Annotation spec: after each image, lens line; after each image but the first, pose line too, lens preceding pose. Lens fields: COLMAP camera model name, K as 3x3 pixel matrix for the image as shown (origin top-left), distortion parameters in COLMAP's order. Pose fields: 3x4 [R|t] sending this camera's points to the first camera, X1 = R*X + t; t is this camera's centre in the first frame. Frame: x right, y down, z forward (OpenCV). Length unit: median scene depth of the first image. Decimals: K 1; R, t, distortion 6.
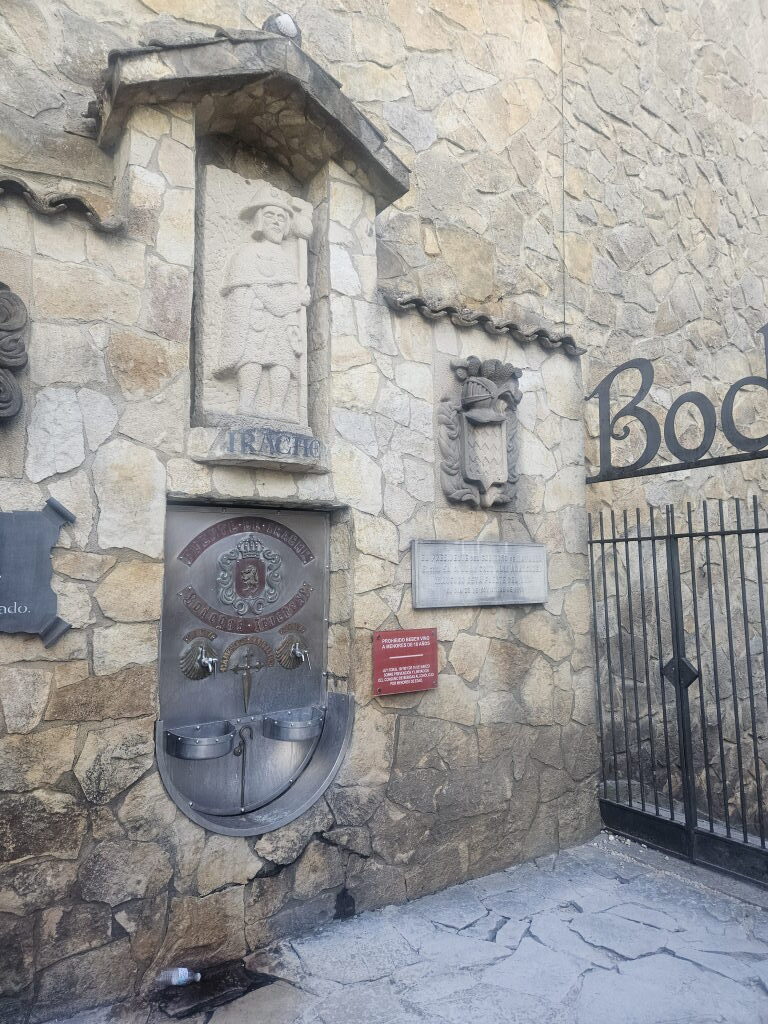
lens RADIAL K [[682.7, 0, 381.5], [0, 682.7, 513.5], [0, 0, 1]] dist [0.059857, -0.048554]
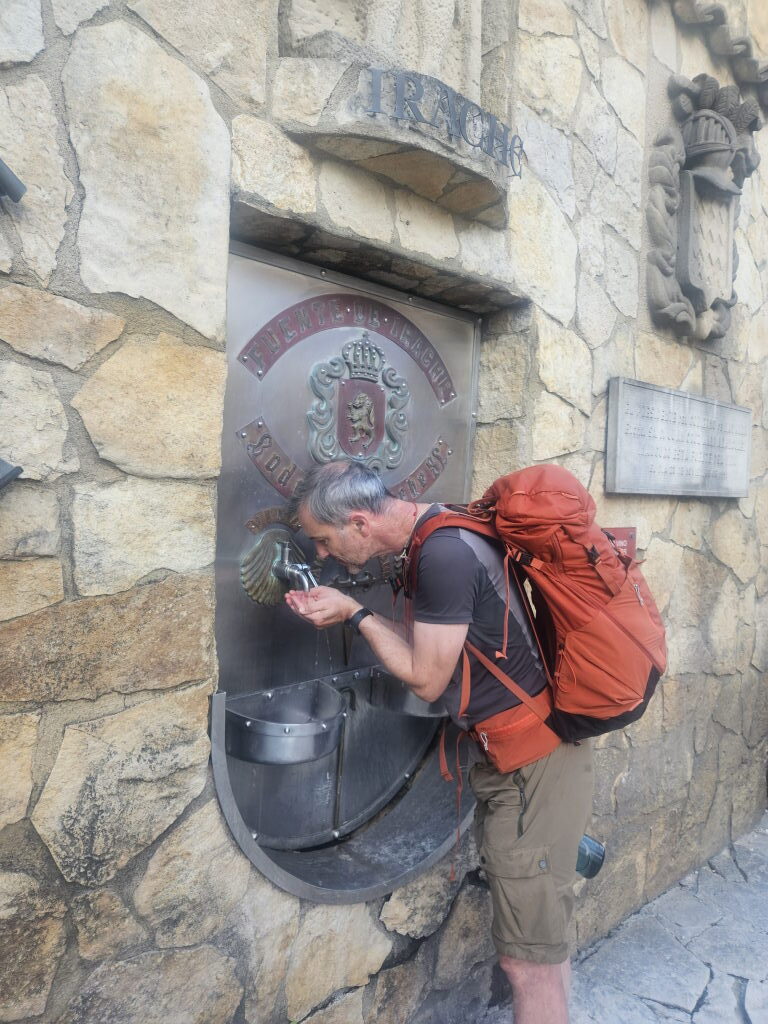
lens RADIAL K [[682.7, 0, 394.2], [0, 682.7, 512.9], [0, 0, 1]] dist [0.059857, -0.048554]
pose [[0.990744, 0.031393, 0.132061, -0.240227], [-0.046132, 0.992852, 0.110079, 0.110486], [-0.127661, -0.115153, 0.985110, 0.483769]]
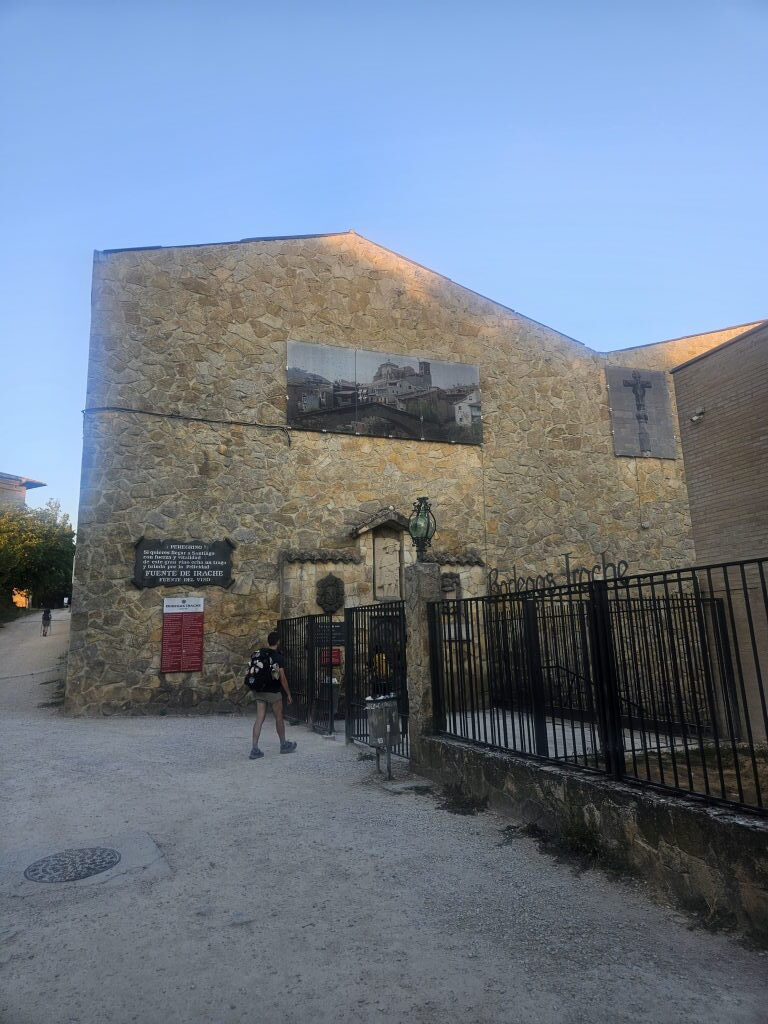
lens RADIAL K [[682.7, 0, 383.7], [0, 682.7, 508.0], [0, 0, 1]] dist [0.059857, -0.048554]
pose [[0.974723, -0.057012, -0.216020, 0.763844], [0.036644, 0.994595, -0.097150, -0.278393], [0.220391, 0.086778, 0.971544, -3.282196]]
